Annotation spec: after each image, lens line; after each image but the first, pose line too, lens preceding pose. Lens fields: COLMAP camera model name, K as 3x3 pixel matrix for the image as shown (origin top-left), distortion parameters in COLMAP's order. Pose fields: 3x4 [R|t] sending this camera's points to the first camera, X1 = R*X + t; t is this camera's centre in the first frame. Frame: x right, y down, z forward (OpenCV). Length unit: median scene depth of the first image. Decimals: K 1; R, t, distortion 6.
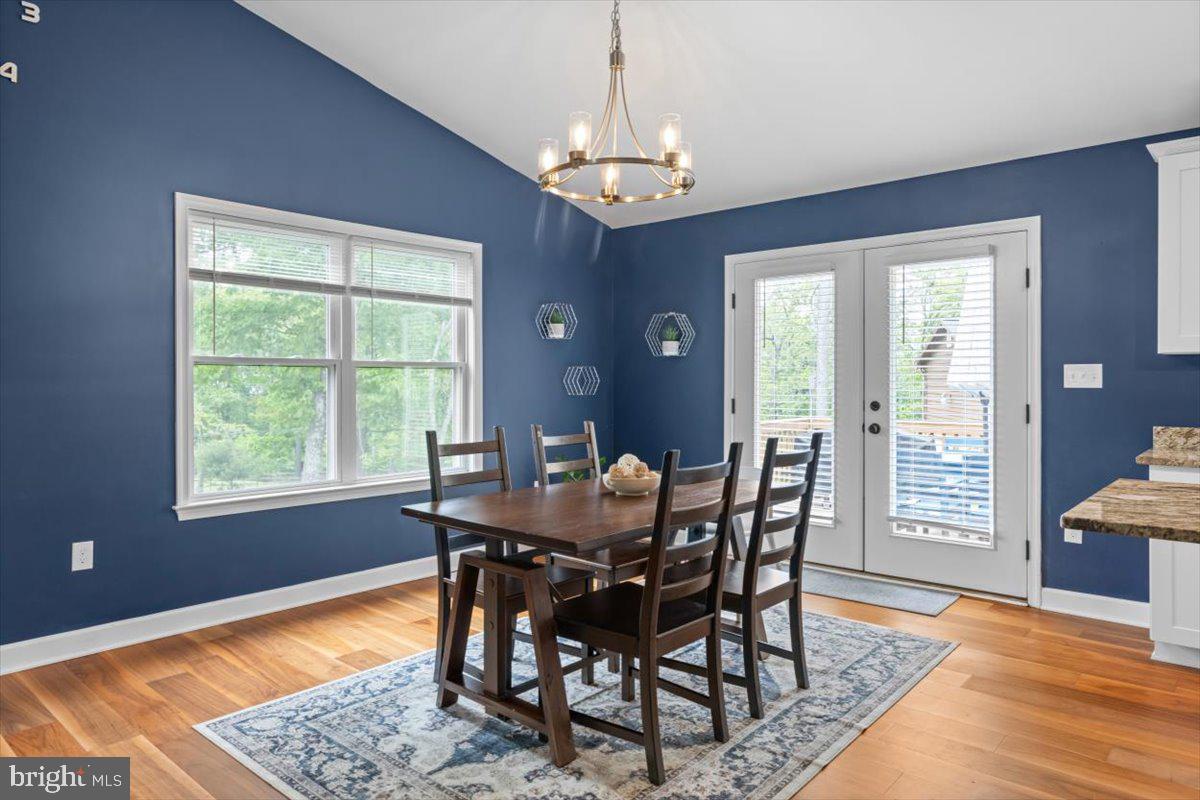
lens RADIAL K [[766.7, 0, 585.9], [0, 766.7, 378.7], [0, 0, 1]] dist [-0.010083, 0.003998]
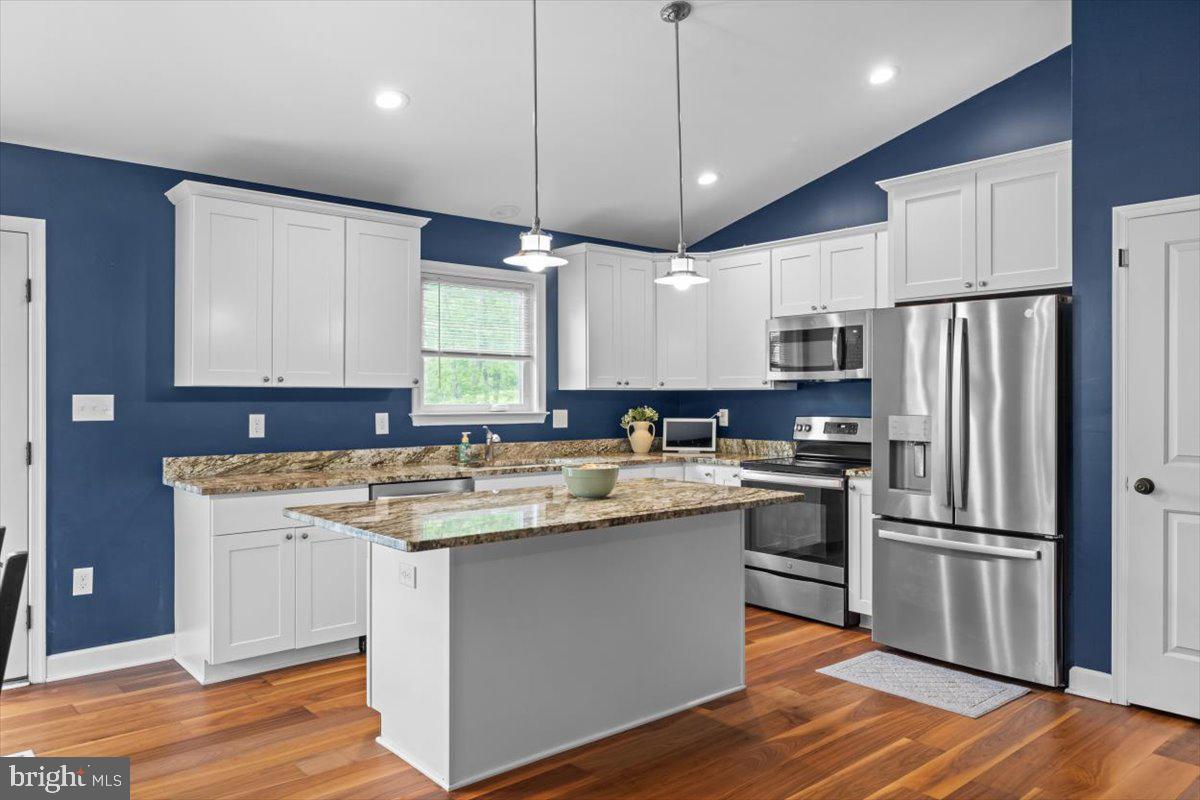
lens RADIAL K [[837.9, 0, 596.4], [0, 837.9, 394.7], [0, 0, 1]] dist [-0.001131, 0.001139]
pose [[0.124221, 0.006087, 0.992236, -0.258743], [0.003415, 0.999973, -0.006562, -0.010318], [-0.992249, 0.004204, 0.124196, 0.280264]]
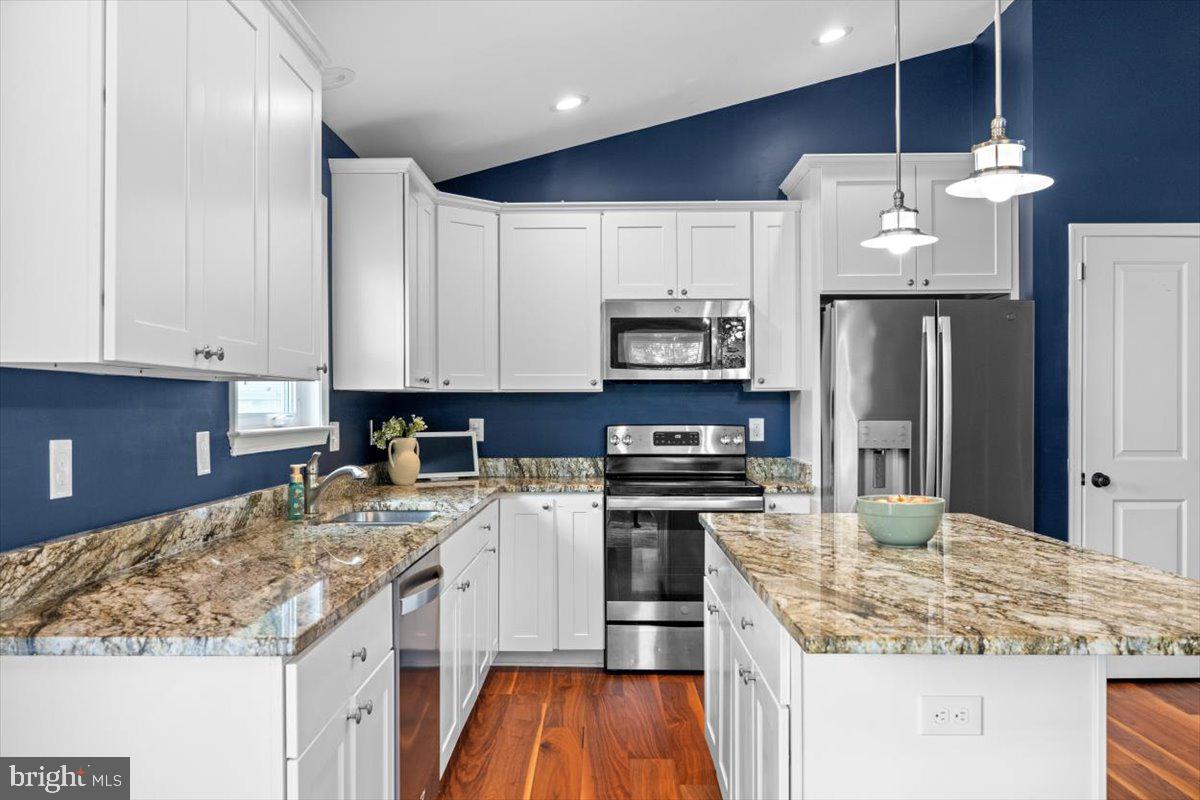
lens RADIAL K [[952.3, 0, 570.6], [0, 952.3, 416.5], [0, 0, 1]] dist [-0.030387, 0.000066]
pose [[-0.645822, -0.002860, 0.763483, 0.231446], [0.007814, 0.999916, 0.010356, -0.008180], [-0.763448, 0.012654, -0.645745, 0.976965]]
